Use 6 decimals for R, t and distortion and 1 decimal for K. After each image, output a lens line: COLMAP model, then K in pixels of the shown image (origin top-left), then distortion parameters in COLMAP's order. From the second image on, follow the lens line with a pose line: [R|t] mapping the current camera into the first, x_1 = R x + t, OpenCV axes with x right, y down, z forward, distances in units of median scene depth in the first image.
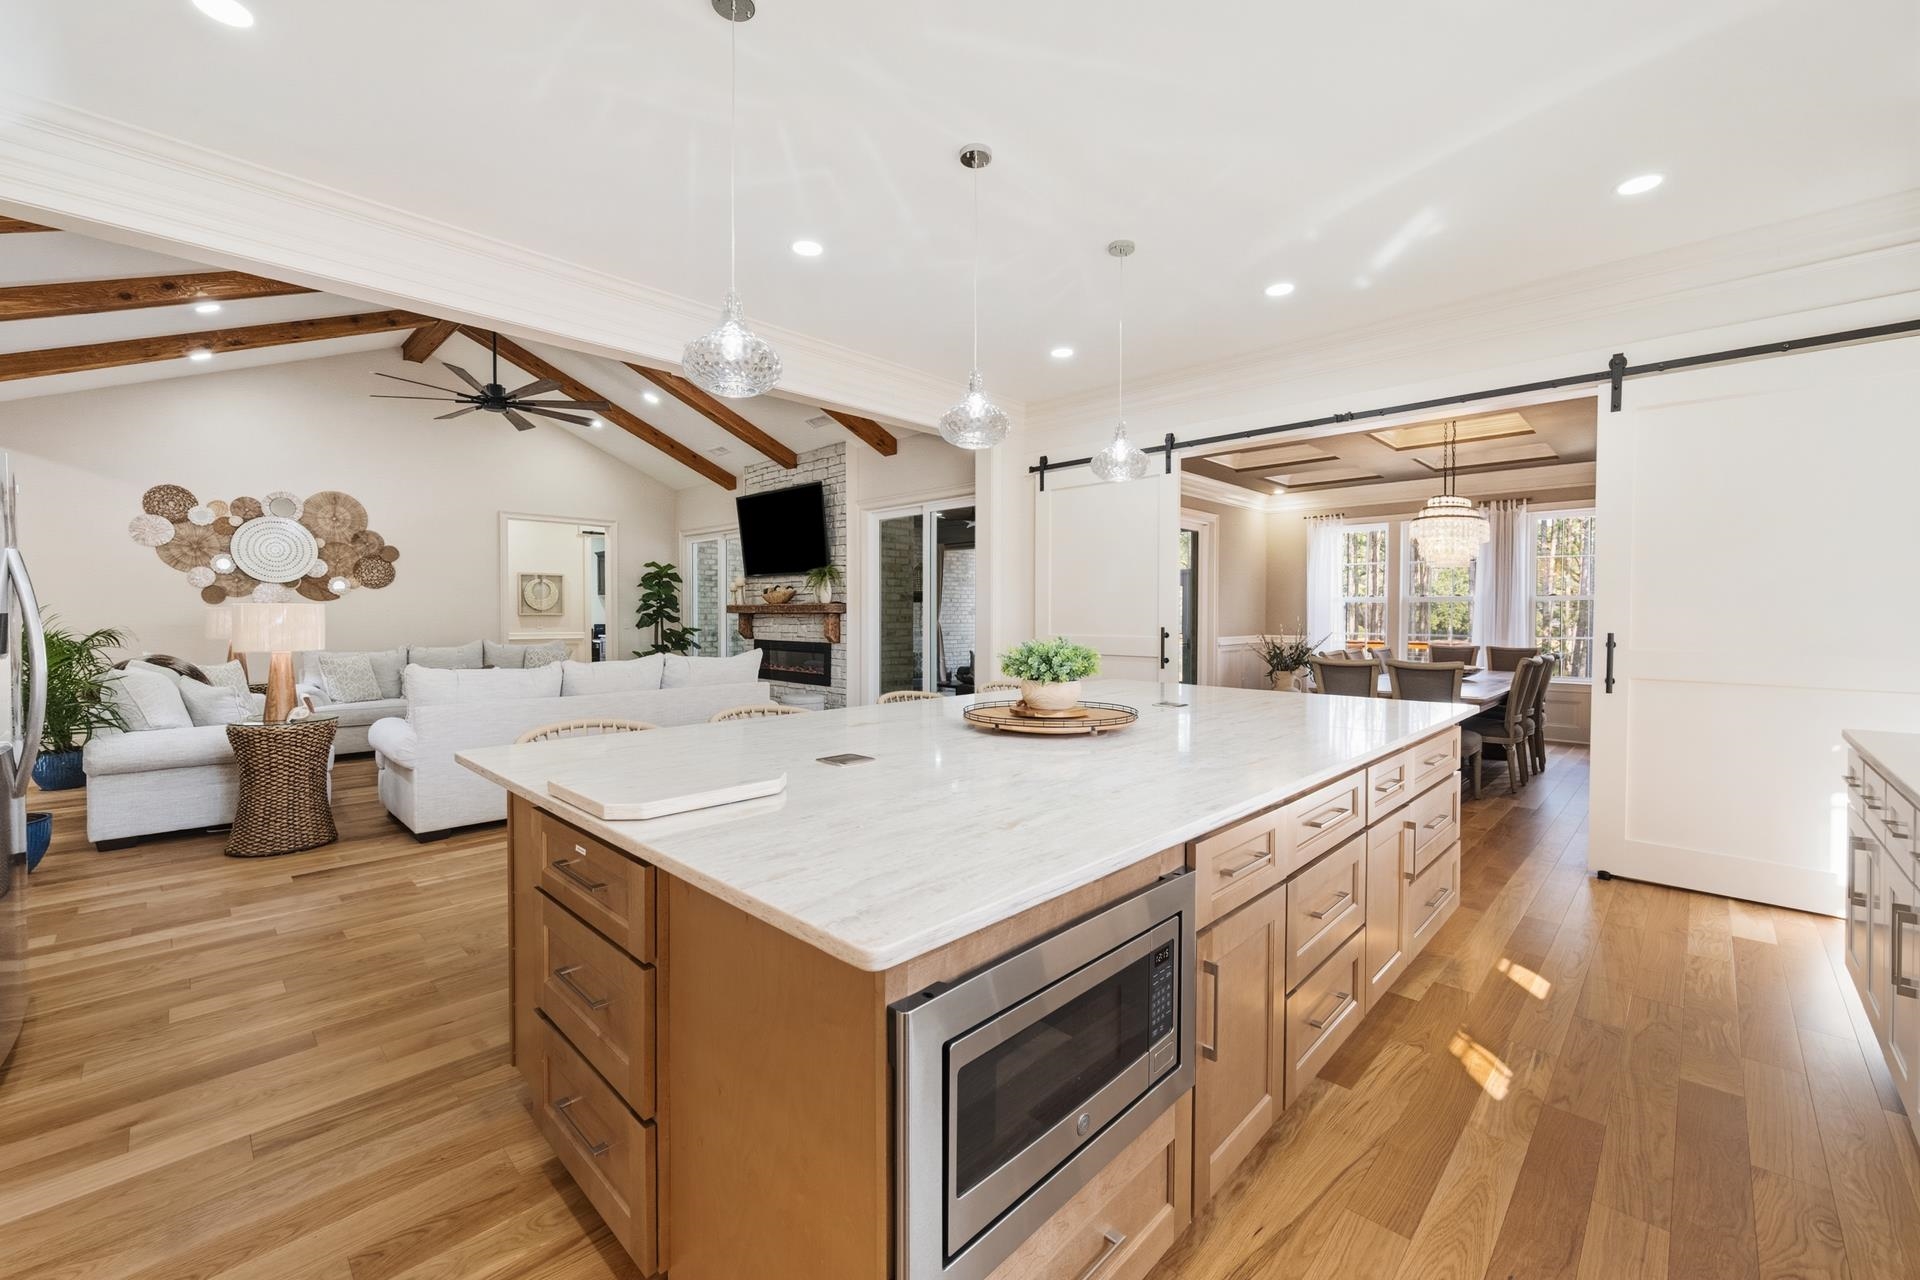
lens RADIAL K [[769.2, 0, 960.0], [0, 769.2, 640.0], [0, 0, 1]] dist [-0.000003, 0.000005]
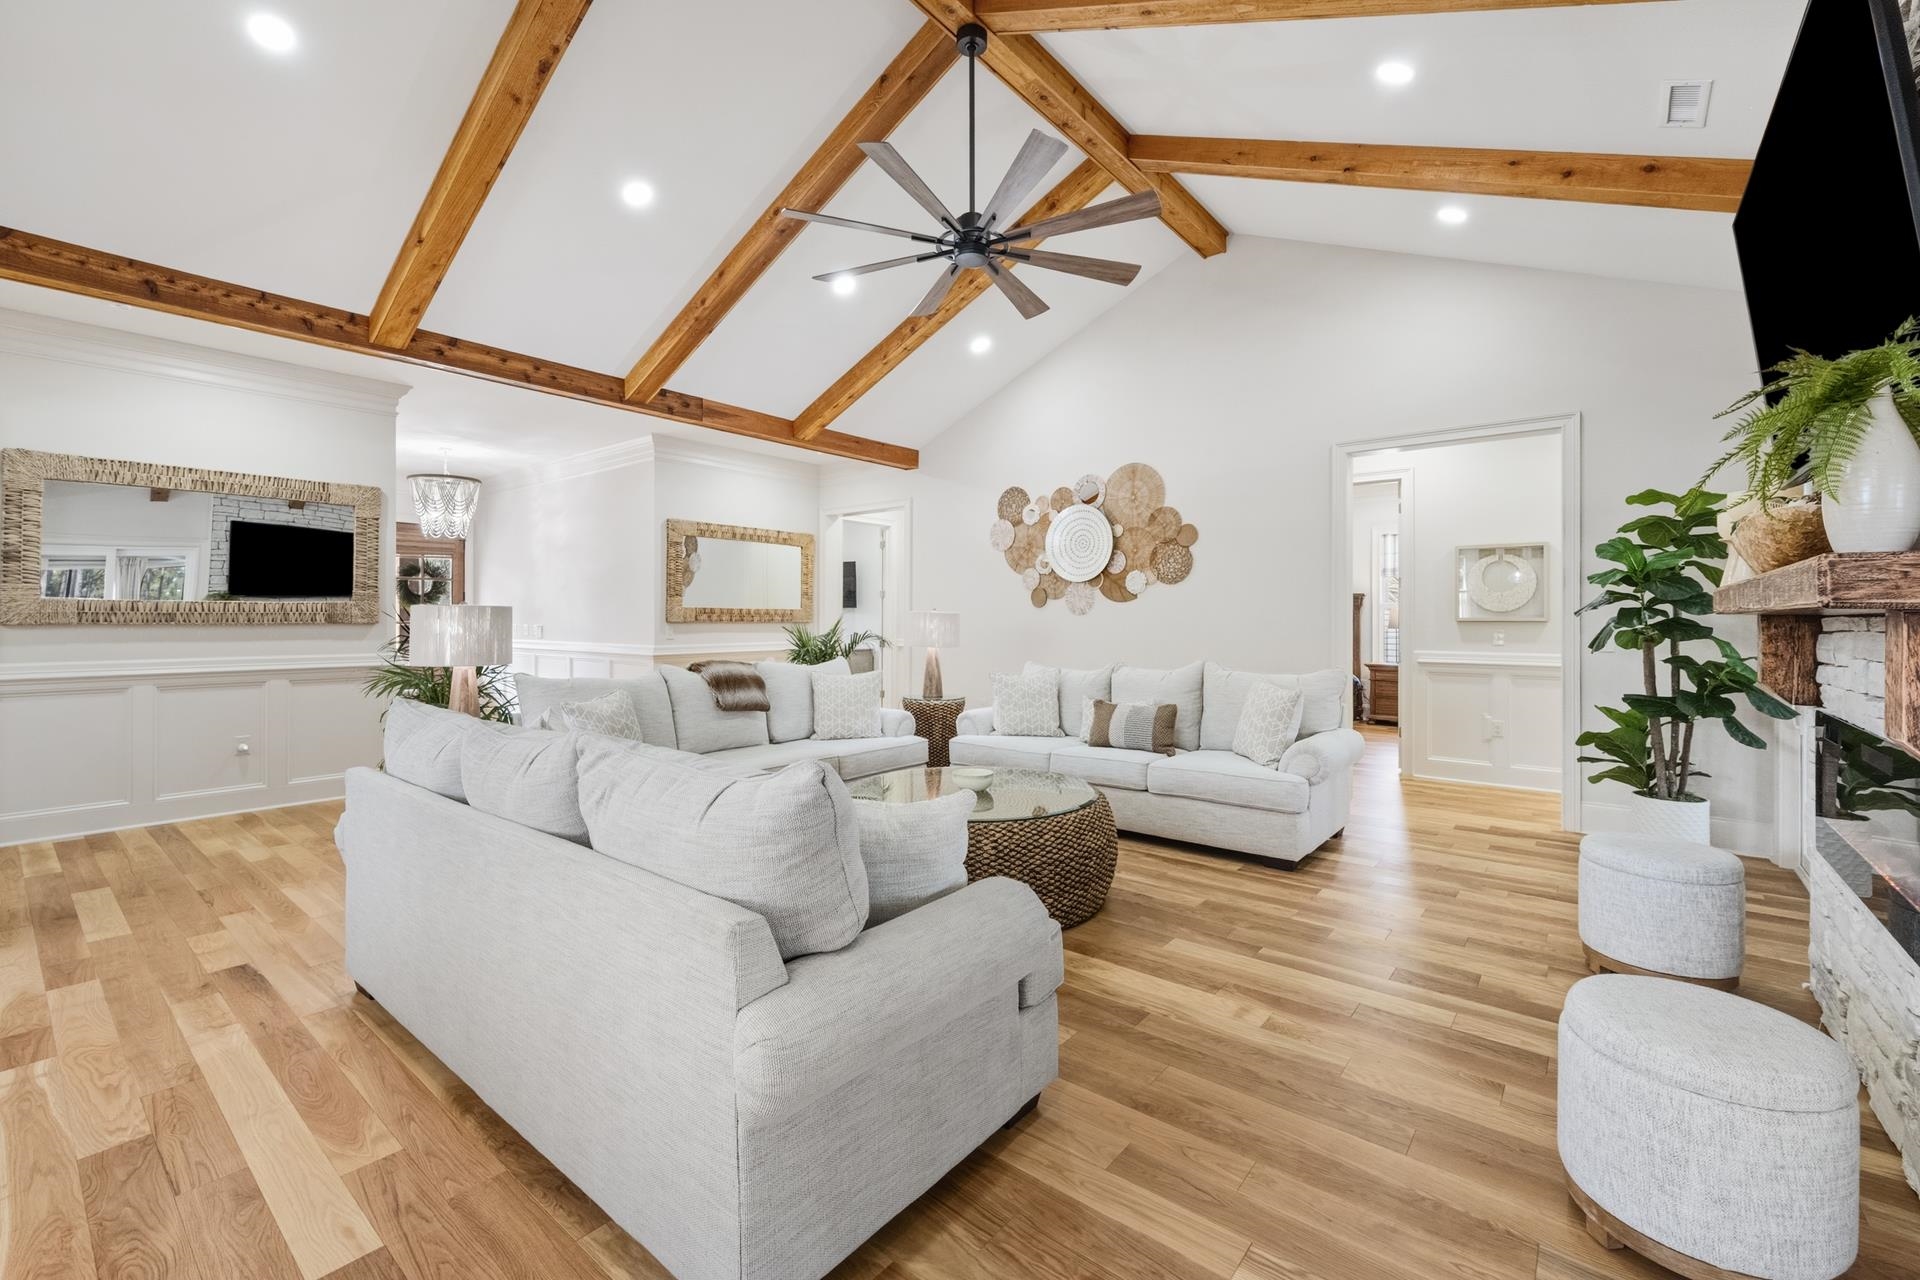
lens RADIAL K [[800.8, 0, 960.6], [0, 800.8, 619.1], [0, 0, 1]] dist [-0.000631, -0.000073]
pose [[0.086365, -0.000267, -0.996264, -0.011538], [-0.033575, 0.999431, -0.003178, -0.024949], [0.995698, 0.033724, 0.086307, 0.768346]]
